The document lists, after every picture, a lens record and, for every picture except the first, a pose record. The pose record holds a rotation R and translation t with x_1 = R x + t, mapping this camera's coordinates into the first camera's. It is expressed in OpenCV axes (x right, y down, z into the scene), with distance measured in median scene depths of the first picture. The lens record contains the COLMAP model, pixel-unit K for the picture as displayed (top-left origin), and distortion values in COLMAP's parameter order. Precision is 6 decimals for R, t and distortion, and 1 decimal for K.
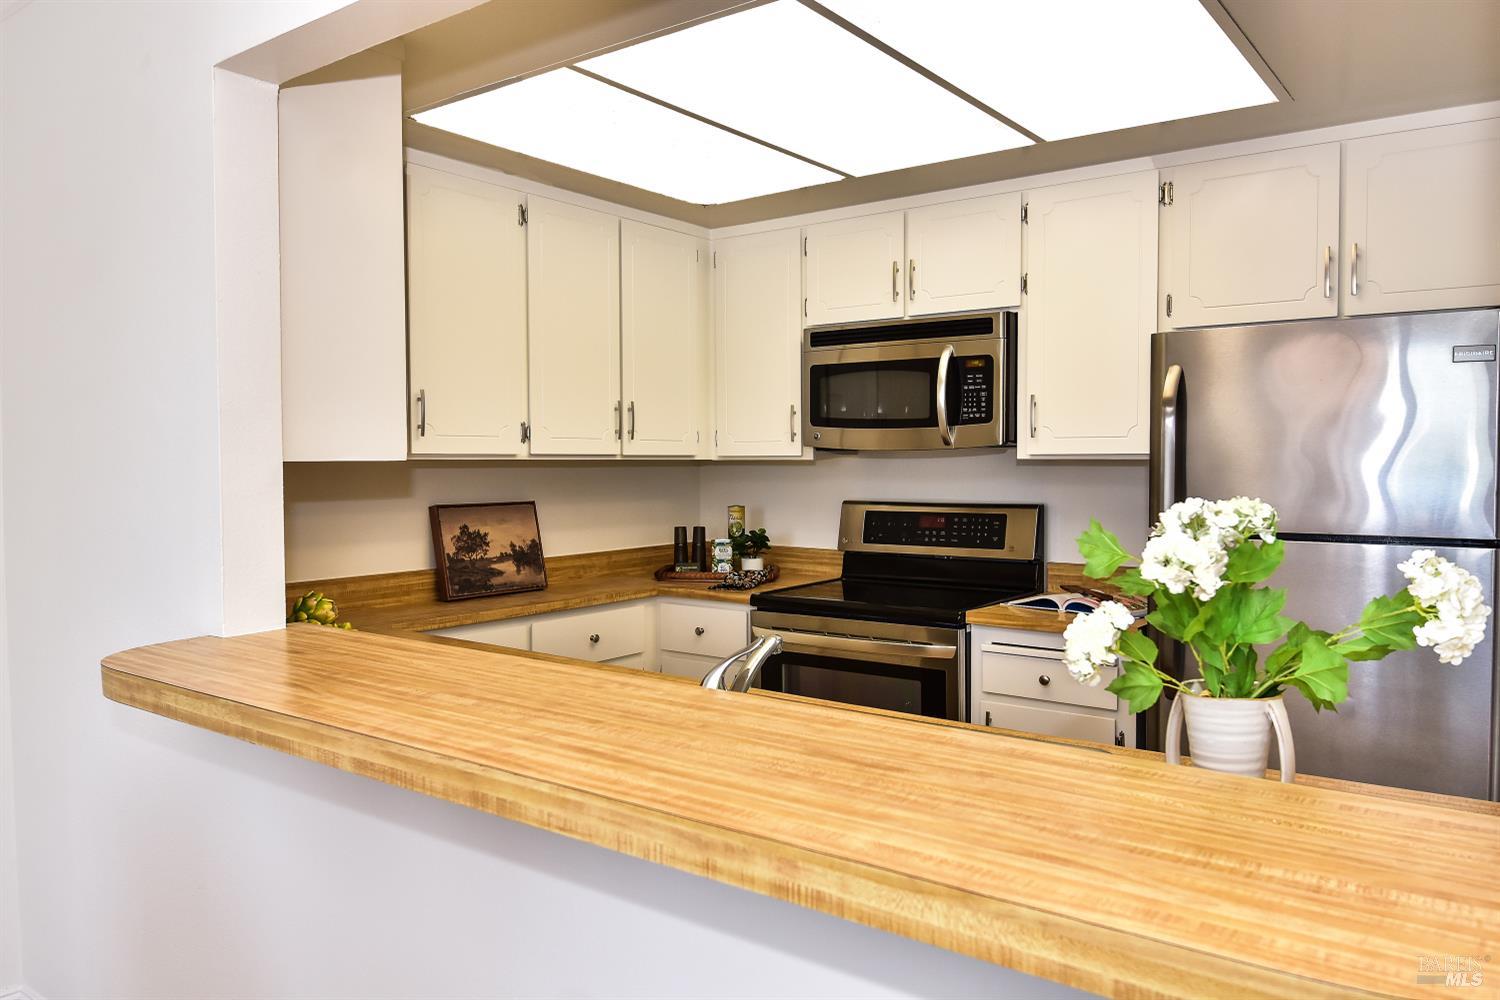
lens RADIAL K [[1128.6, 0, 779.0], [0, 1128.6, 501.6], [0, 0, 1]] dist [0.034874, -0.052991]
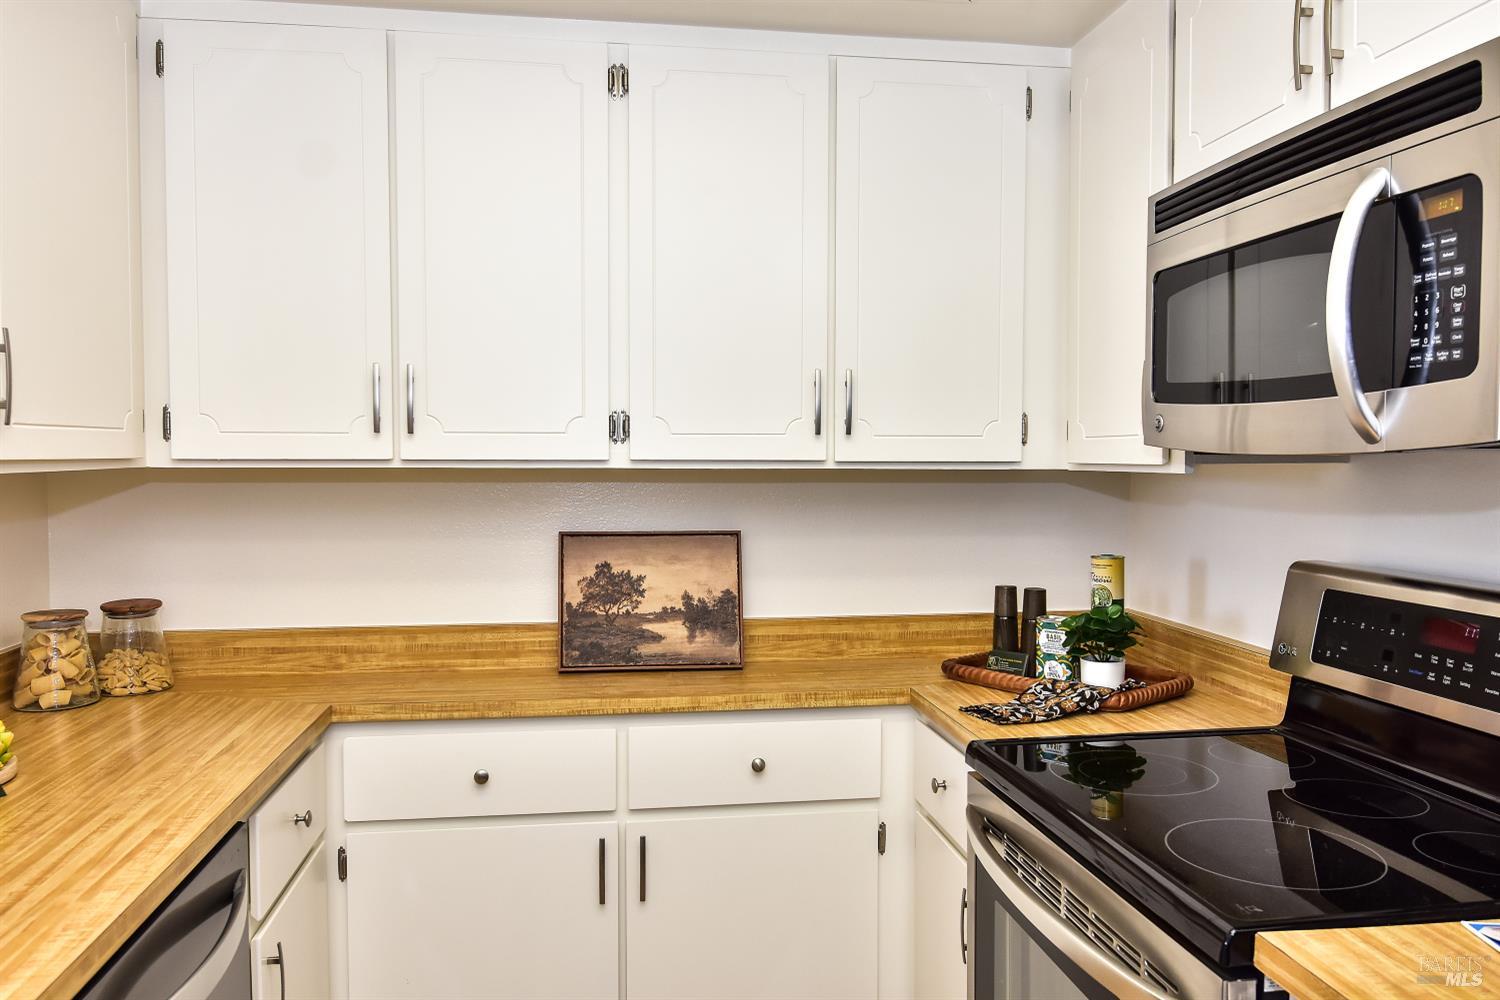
lens RADIAL K [[1128.6, 0, 759.5], [0, 1128.6, 500.3], [0, 0, 1]] dist [0.034874, -0.052991]
pose [[0.691024, 0.032684, -0.722092, 0.273516], [-0.031844, 0.999384, 0.014761, -0.029483], [0.722130, 0.012794, 0.691639, 0.587731]]
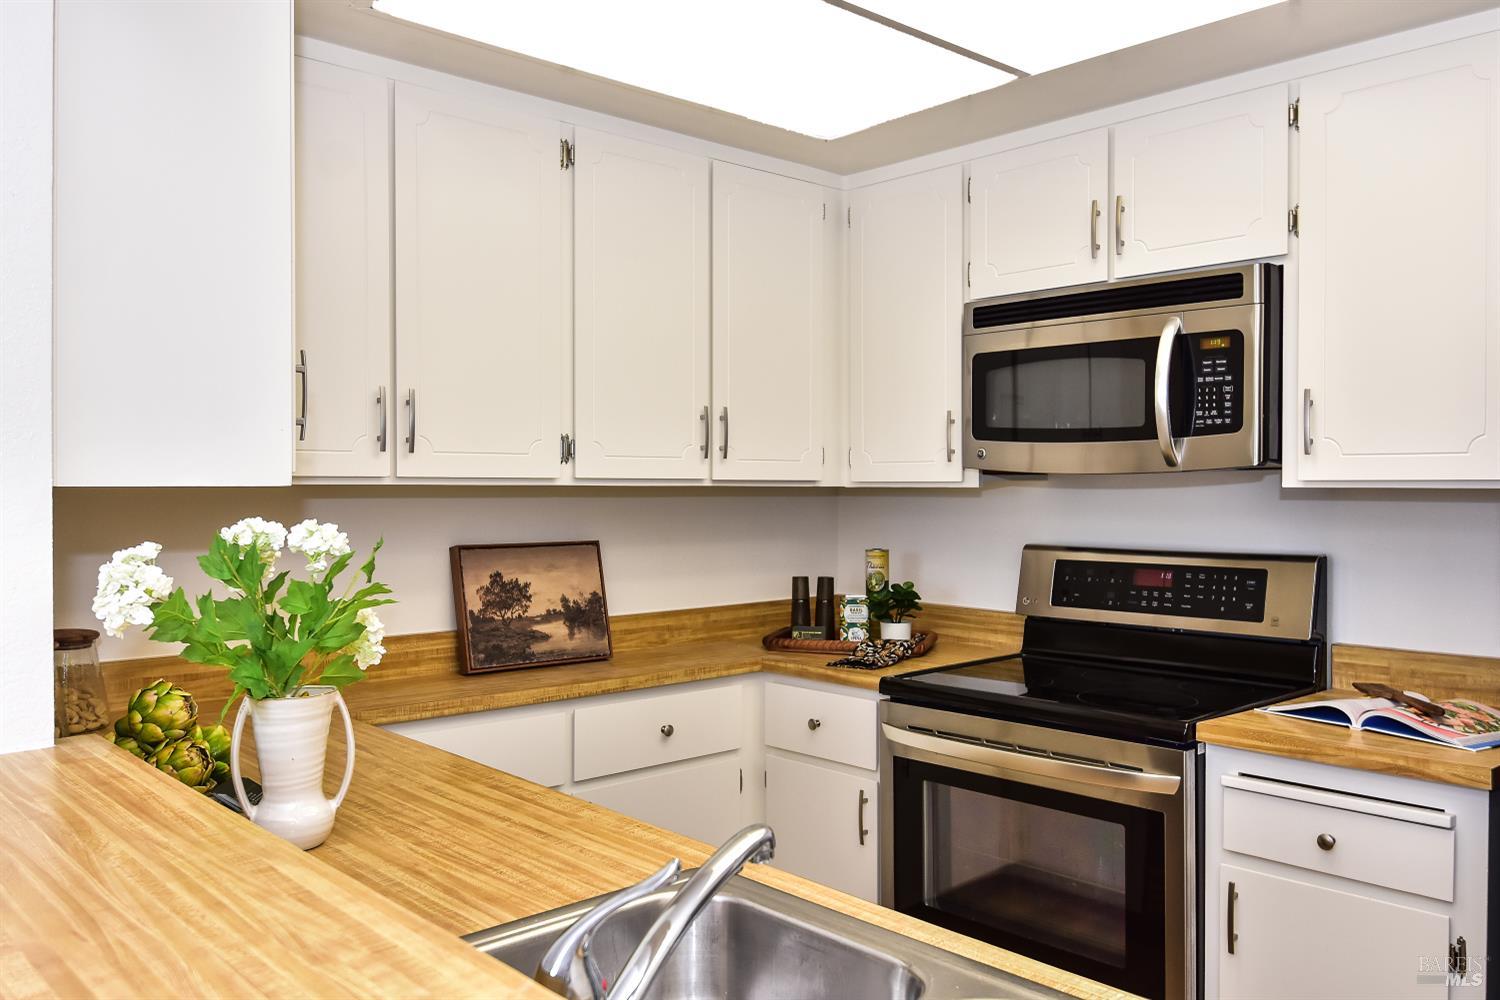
lens RADIAL K [[1232.4, 0, 760.9], [0, 1232.4, 499.2], [0, 0, 1]] dist [0.029028, -0.053137]
pose [[0.979717, 0.006035, -0.200296, 0.056130], [-0.011362, 0.999611, -0.025459, -0.008835], [0.200065, 0.027218, 0.979405, 0.229542]]
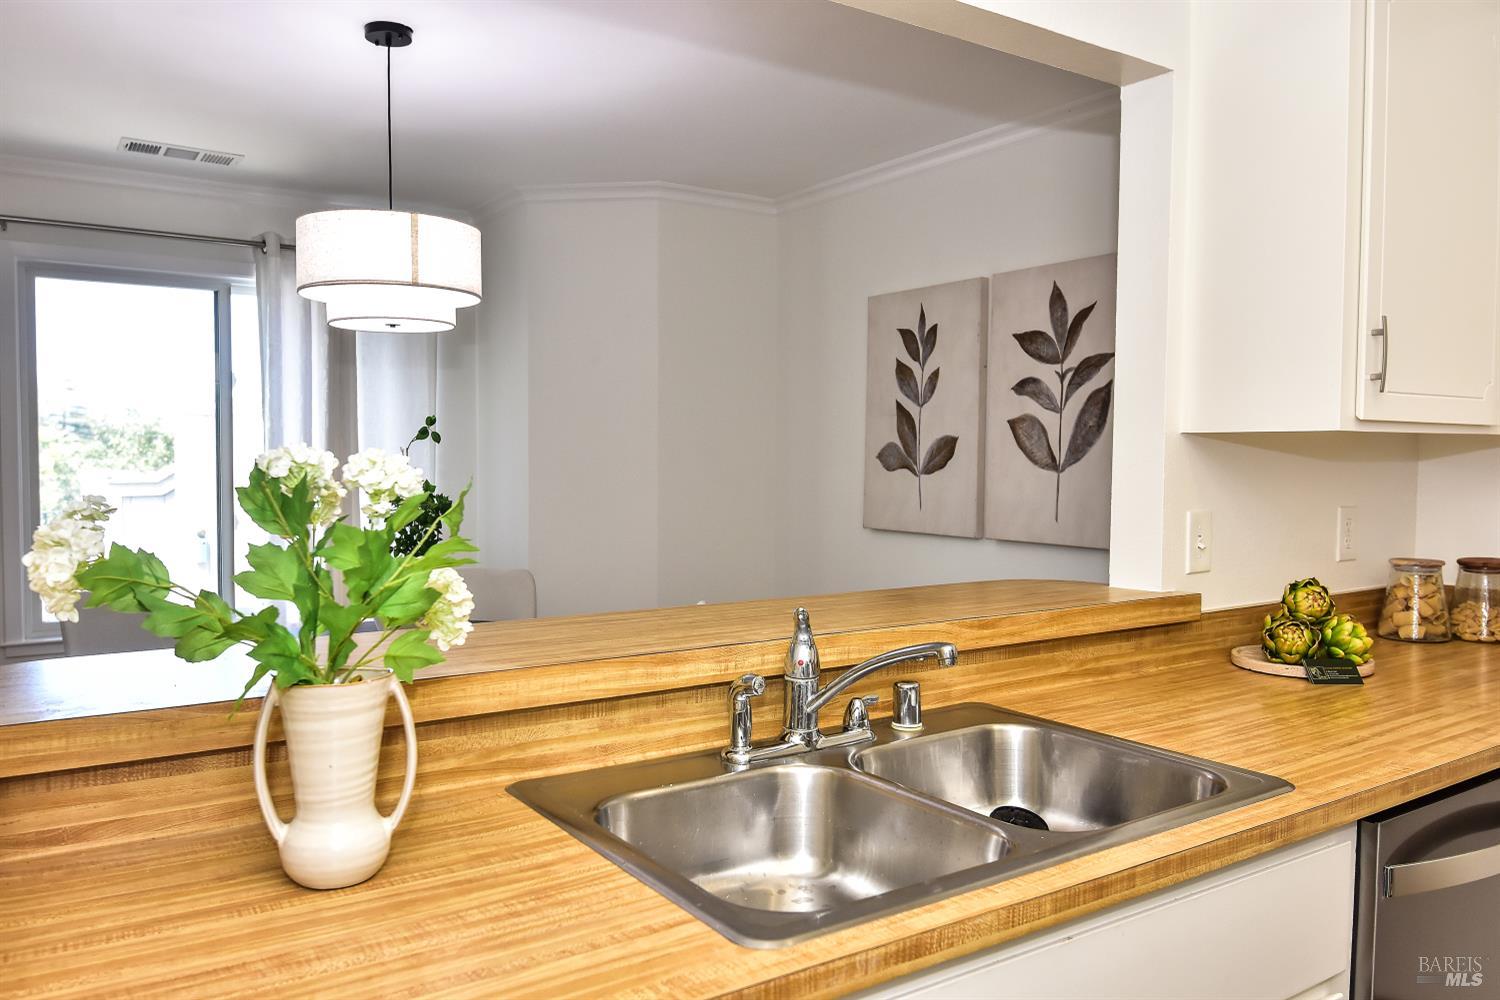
lens RADIAL K [[1128.6, 0, 735.4], [0, 1128.6, 499.1], [0, 0, 1]] dist [0.034874, -0.052991]
pose [[-0.347671, 0.036519, -0.936905, 0.387733], [-0.048440, 0.997207, 0.056845, -0.007631], [0.936364, 0.065147, -0.344932, 0.579036]]
